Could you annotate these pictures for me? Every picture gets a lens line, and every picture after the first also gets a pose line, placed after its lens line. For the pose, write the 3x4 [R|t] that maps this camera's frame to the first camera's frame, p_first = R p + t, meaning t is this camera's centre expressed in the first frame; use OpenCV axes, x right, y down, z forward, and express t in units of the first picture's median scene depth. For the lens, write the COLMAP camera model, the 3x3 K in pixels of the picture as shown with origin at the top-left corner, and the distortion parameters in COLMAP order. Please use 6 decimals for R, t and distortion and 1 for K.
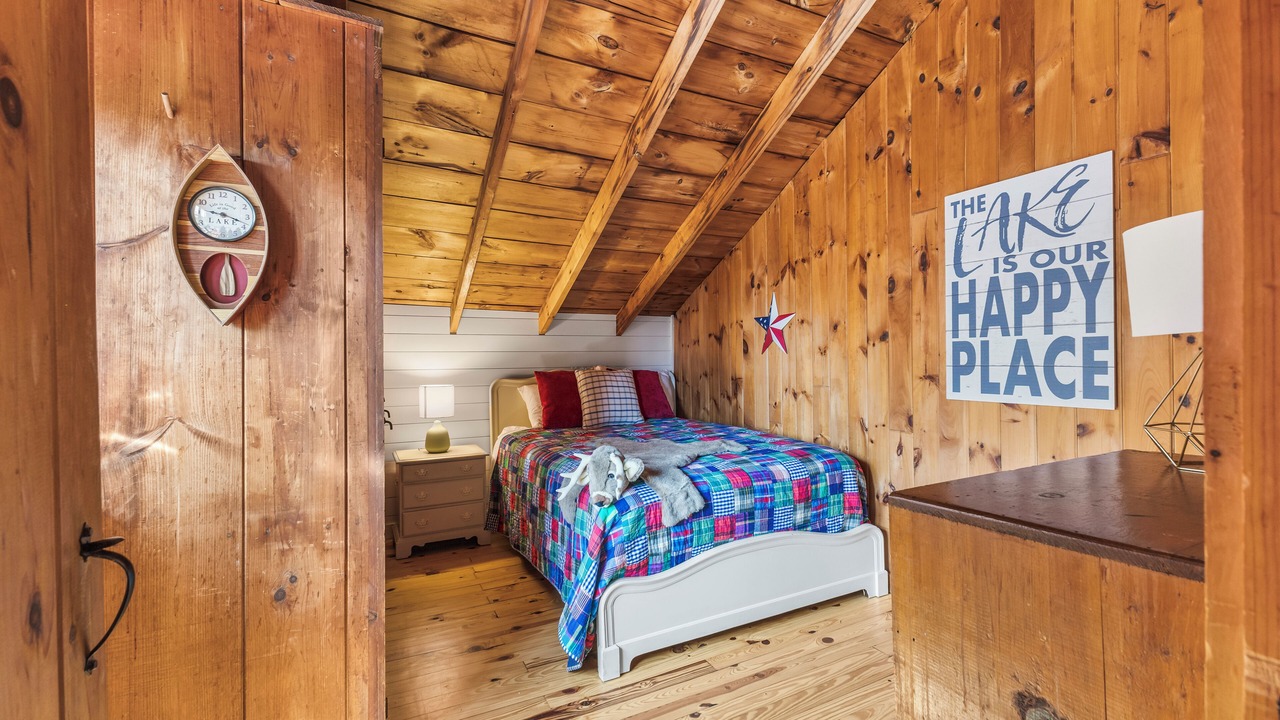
lens RADIAL K [[599.3, 0, 640.0], [0, 599.3, 360.0], [0, 0, 1]] dist [-0.001324, -0.000195]
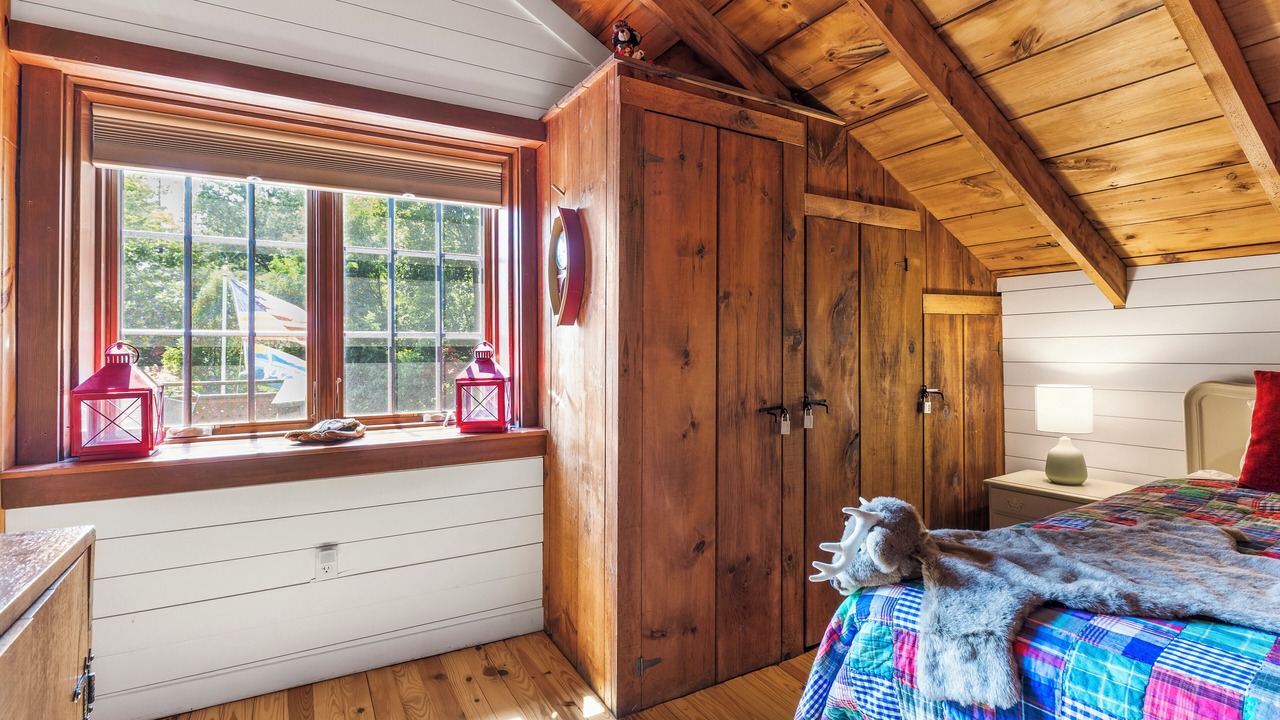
lens RADIAL K [[599.3, 0, 640.0], [0, 599.3, 360.0], [0, 0, 1]] dist [-0.001324, -0.000195]
pose [[0.012229, 0.013758, -0.999831, 0.528616], [0.000521, 0.999905, 0.013765, 0.004198], [0.999925, -0.000690, 0.012221, 0.779774]]
